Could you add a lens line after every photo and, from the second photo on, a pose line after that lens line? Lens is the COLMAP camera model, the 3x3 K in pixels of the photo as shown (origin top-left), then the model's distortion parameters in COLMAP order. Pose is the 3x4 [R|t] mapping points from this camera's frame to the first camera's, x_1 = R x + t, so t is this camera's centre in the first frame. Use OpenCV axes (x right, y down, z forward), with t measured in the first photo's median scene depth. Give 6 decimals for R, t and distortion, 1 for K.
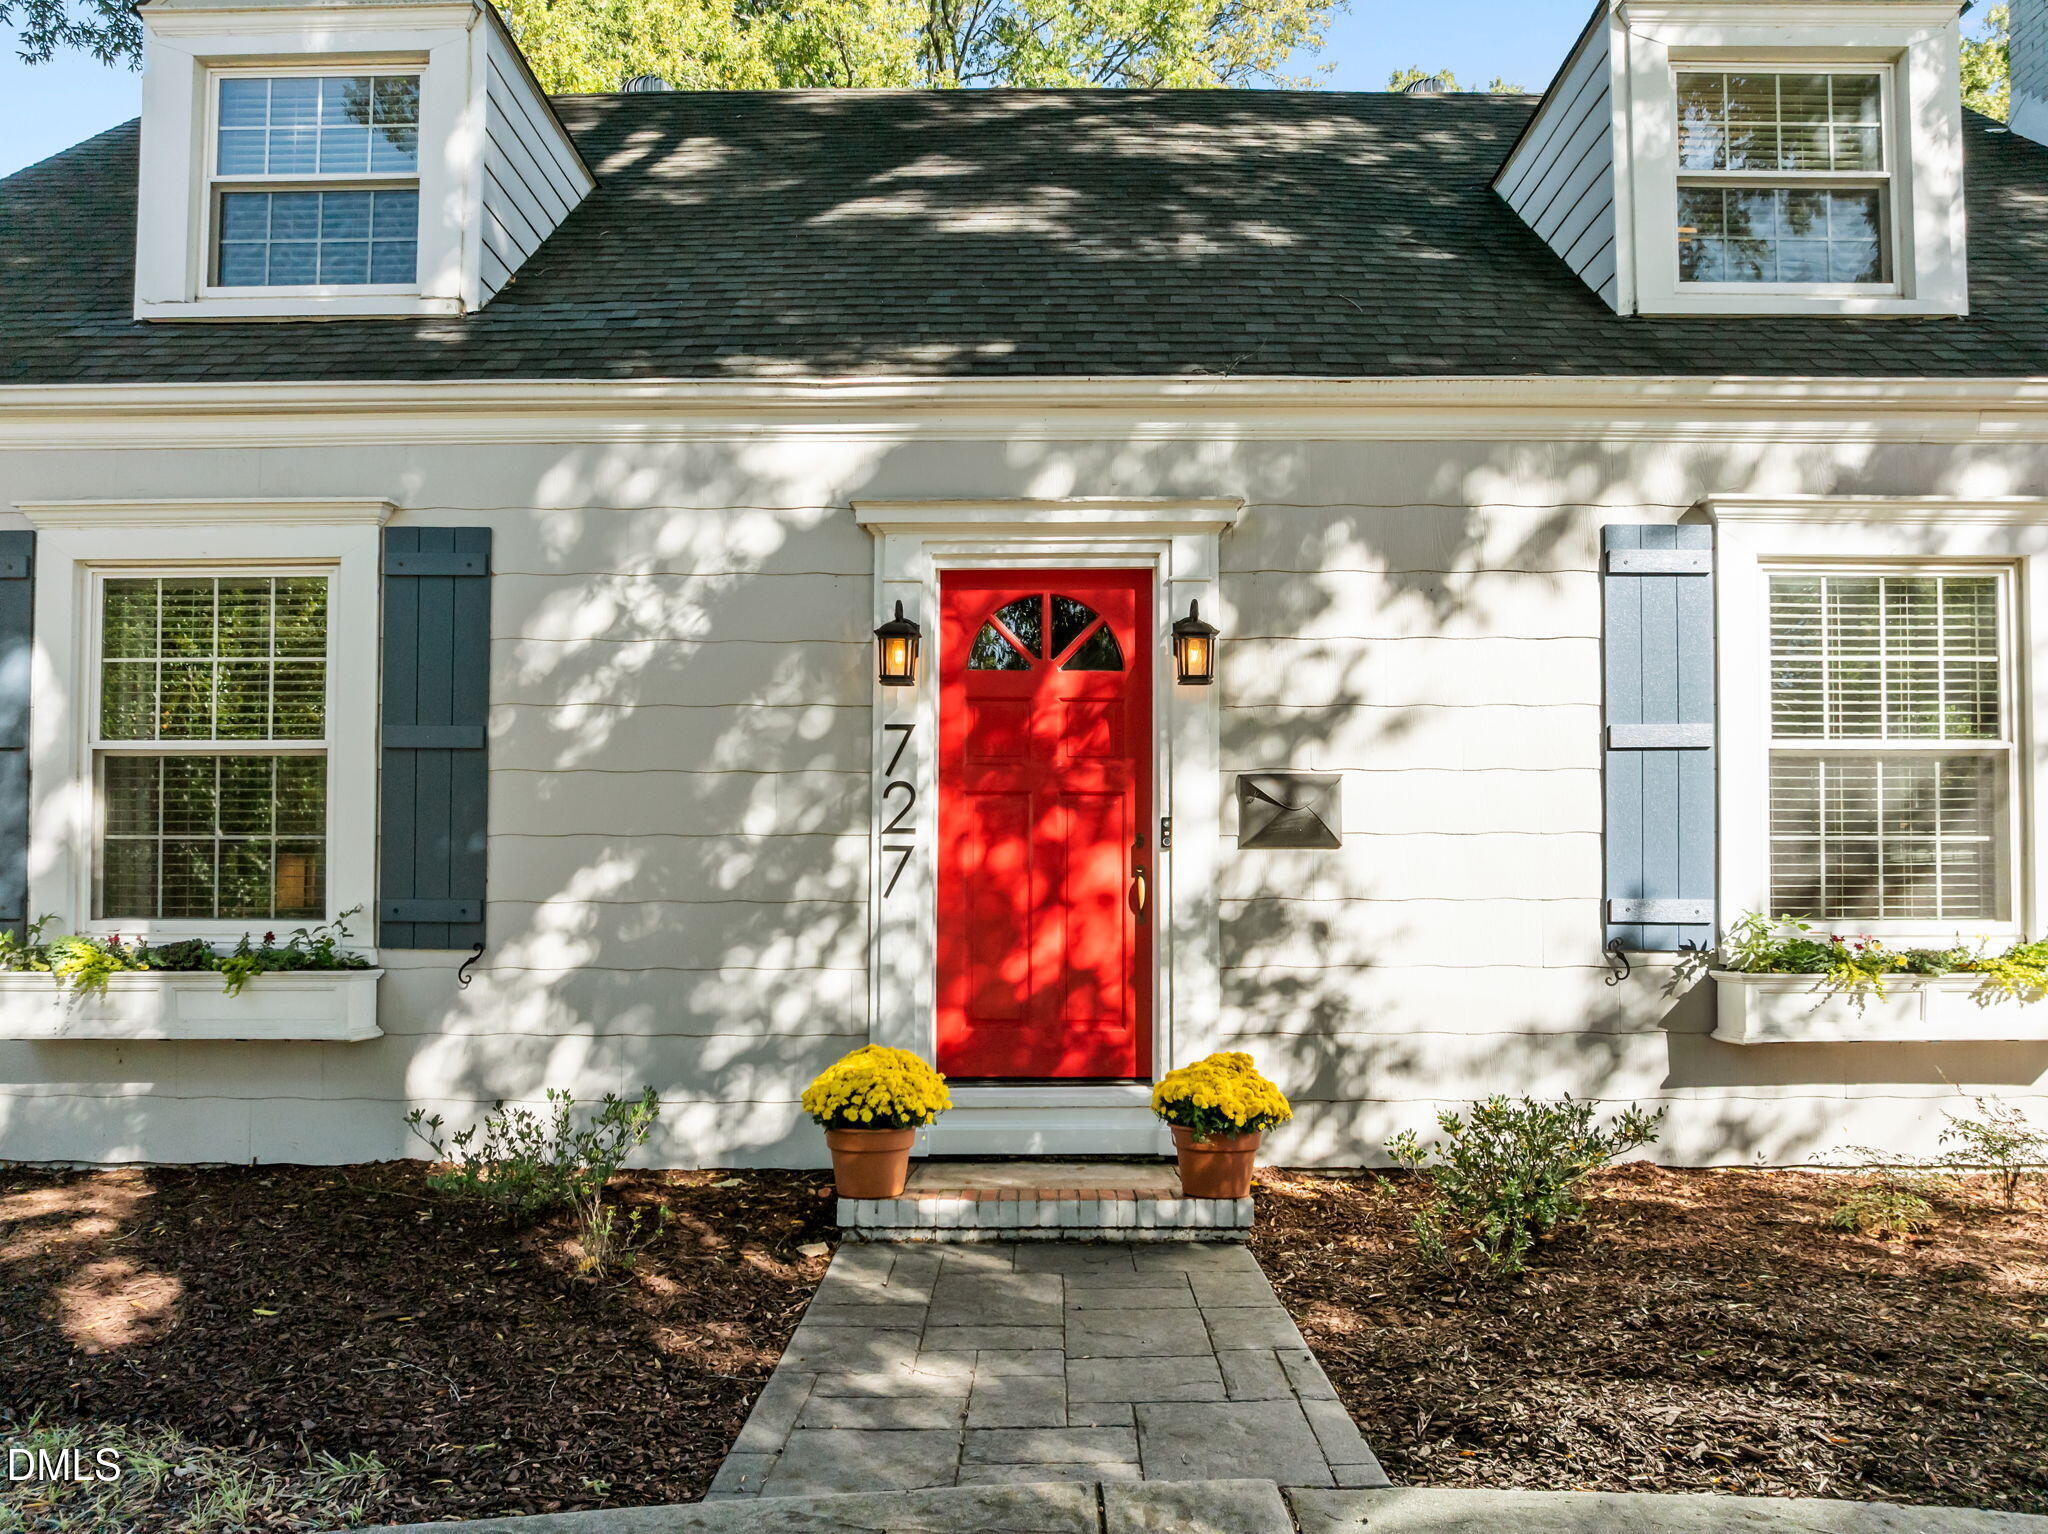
lens RADIAL K [[2527.3, 0, 1024.0], [0, 2527.3, 767.0], [0, 0, 1]] dist [0.074719, -0.018484]
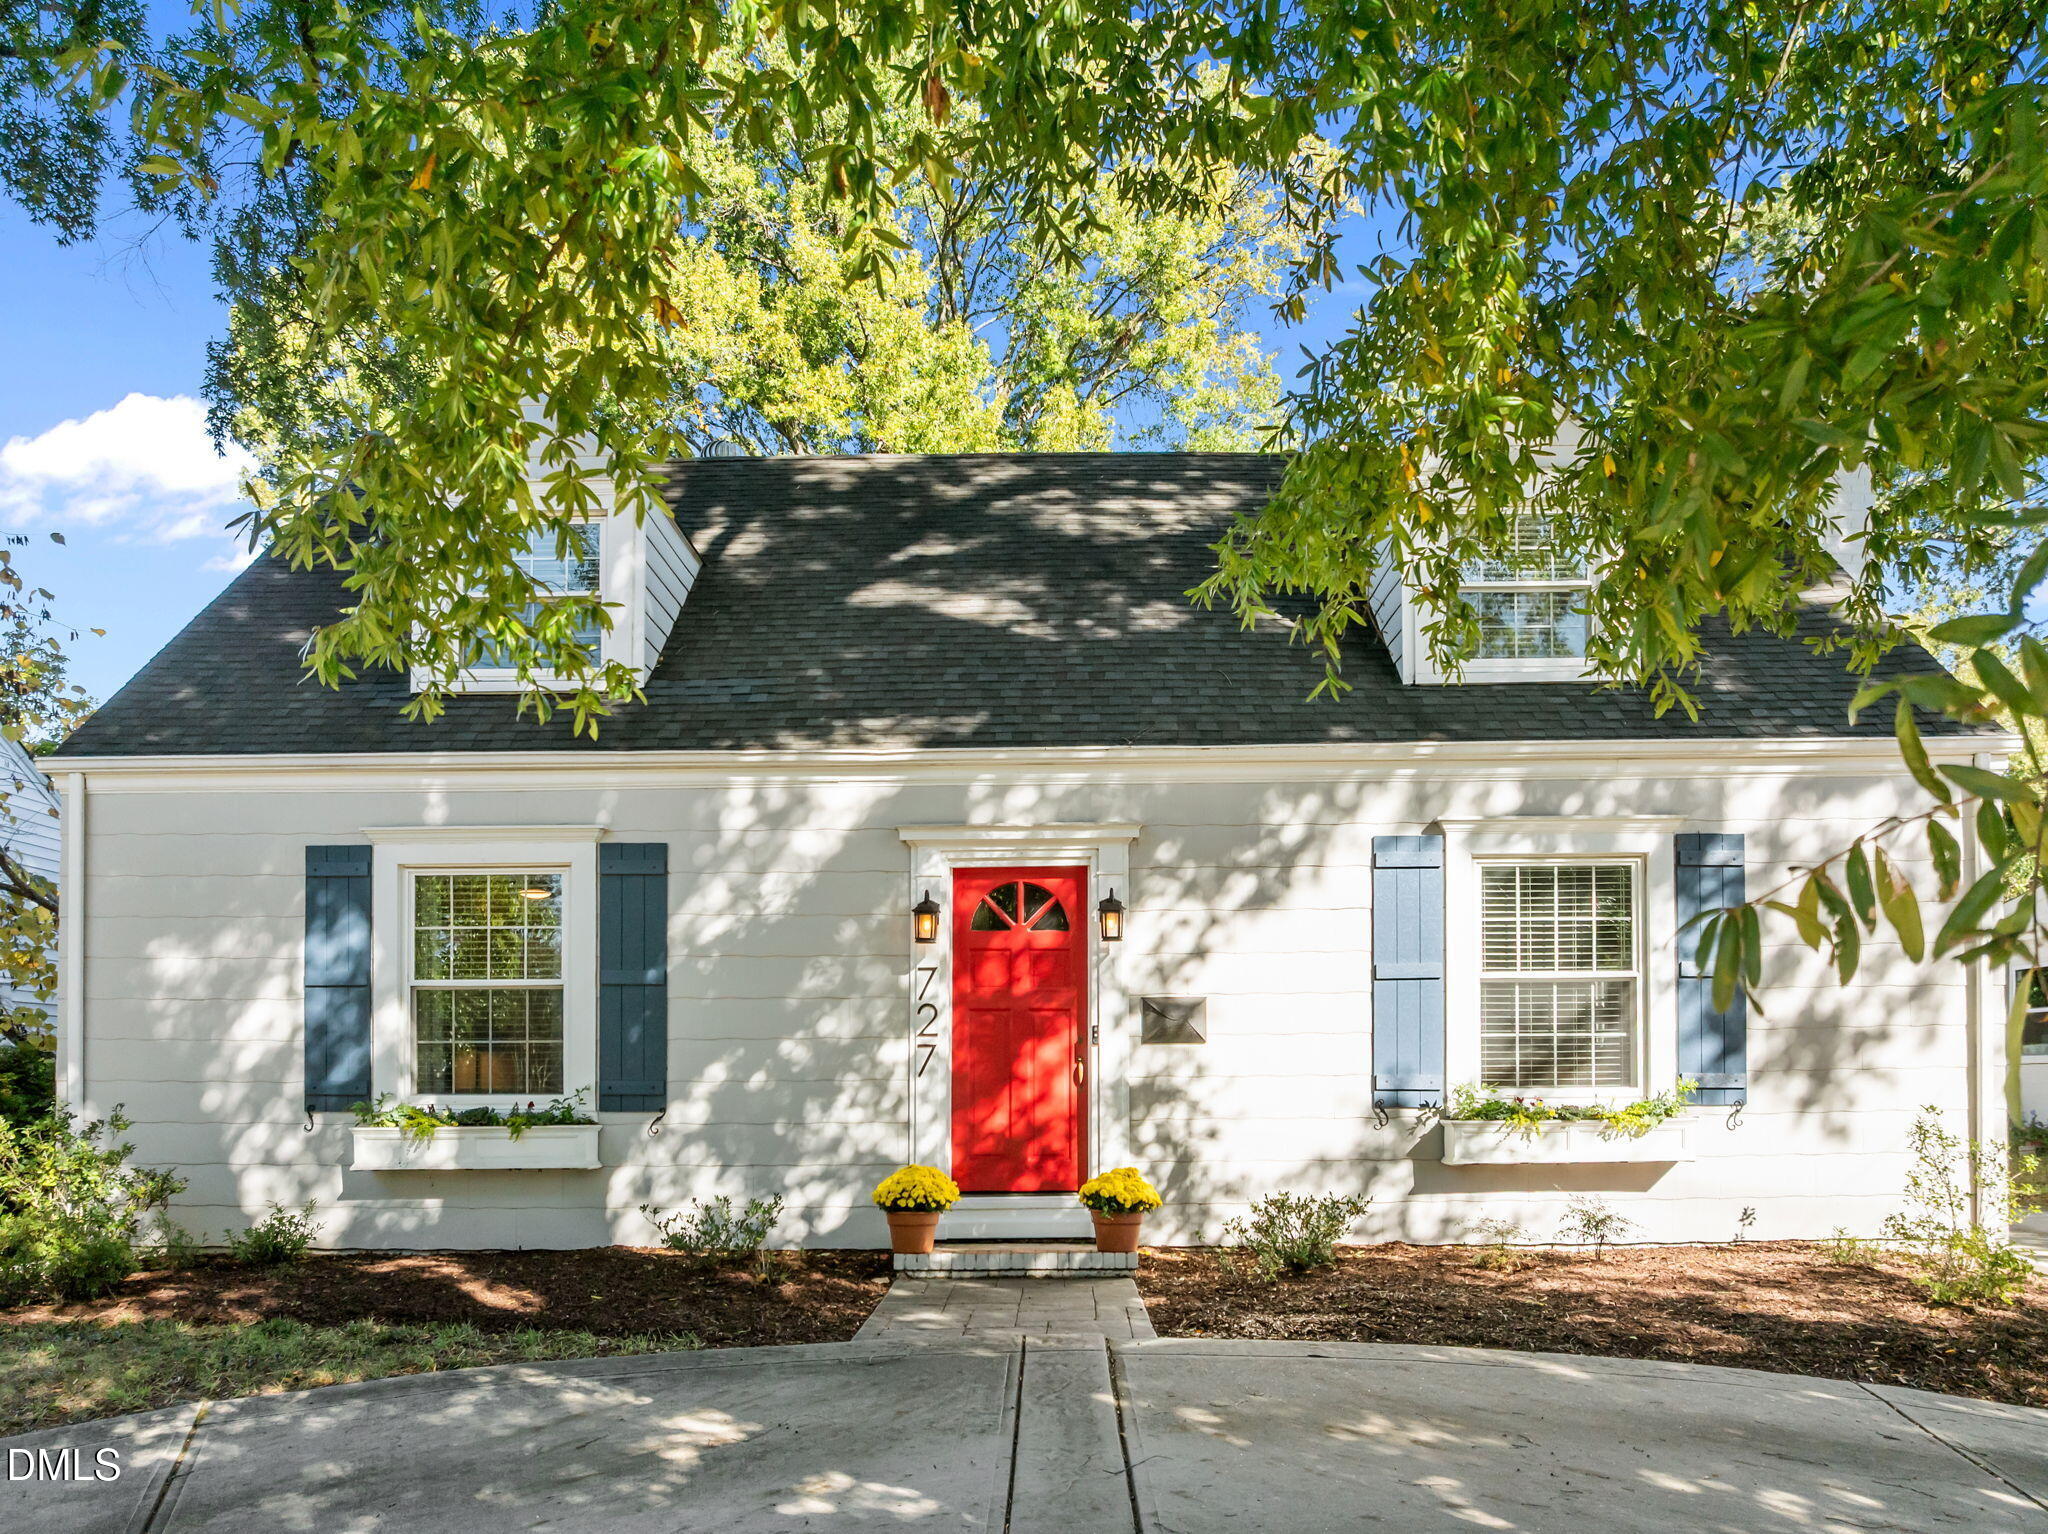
lens RADIAL K [[2527.3, 0, 1024.0], [0, 2527.3, 767.0], [0, 0, 1]] dist [0.074719, -0.018484]
pose [[0.999974, -0.007064, -0.001648, 0.015620], [0.006926, 0.997361, -0.072269, -0.026687], [0.002154, 0.072255, 0.997384, -0.589106]]
